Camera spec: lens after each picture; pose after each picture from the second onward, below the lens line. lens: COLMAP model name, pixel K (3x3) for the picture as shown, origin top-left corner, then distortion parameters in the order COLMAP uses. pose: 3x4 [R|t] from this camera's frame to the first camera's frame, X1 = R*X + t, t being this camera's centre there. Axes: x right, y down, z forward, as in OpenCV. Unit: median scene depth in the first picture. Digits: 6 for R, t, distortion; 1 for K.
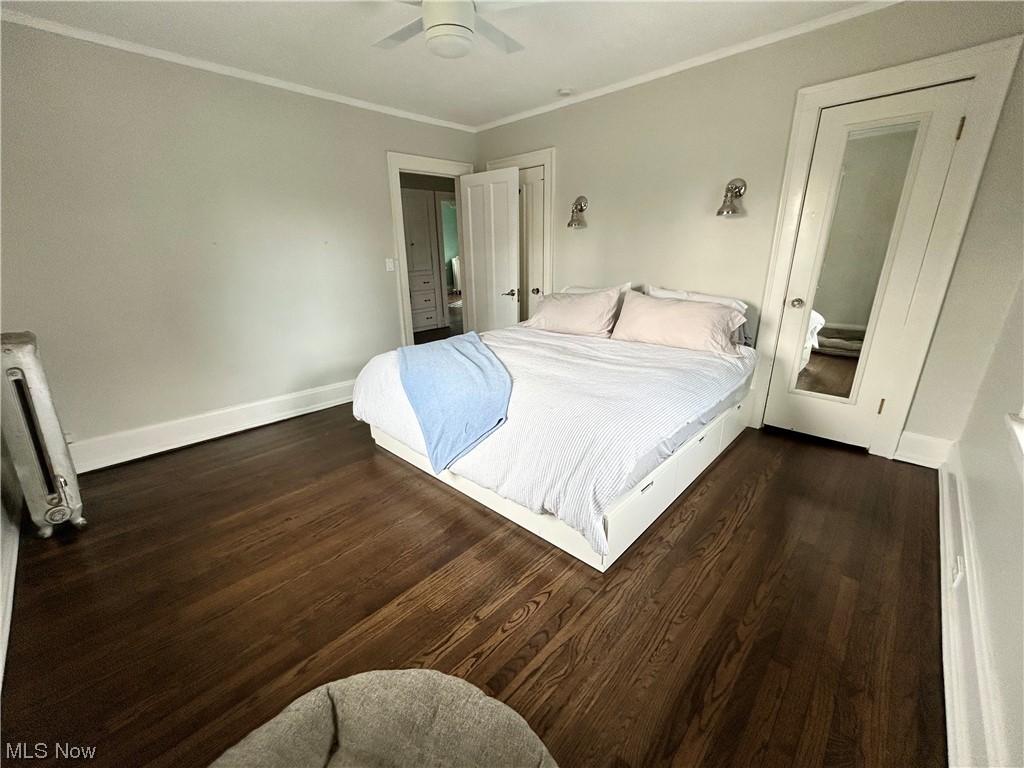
lens RADIAL K [[405.6, 0, 512.0], [0, 405.6, 384.0], [0, 0, 1]] dist [0.003109, 0.000043]
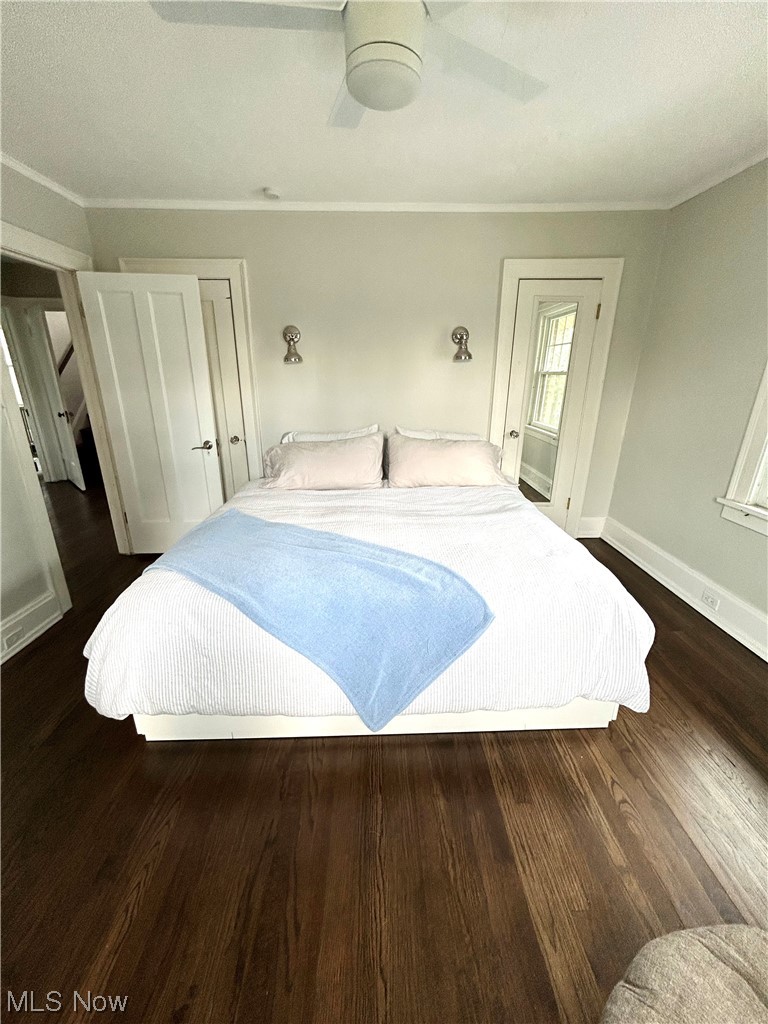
lens RADIAL K [[405.6, 0, 384.0], [0, 405.6, 512.0], [0, 0, 1]] dist [0.003109, 0.000043]
pose [[0.712131, -0.210971, 0.669597, -0.429750], [0.208382, 0.974315, 0.085361, -0.148213], [-0.670407, 0.078744, 0.737803, 0.353041]]
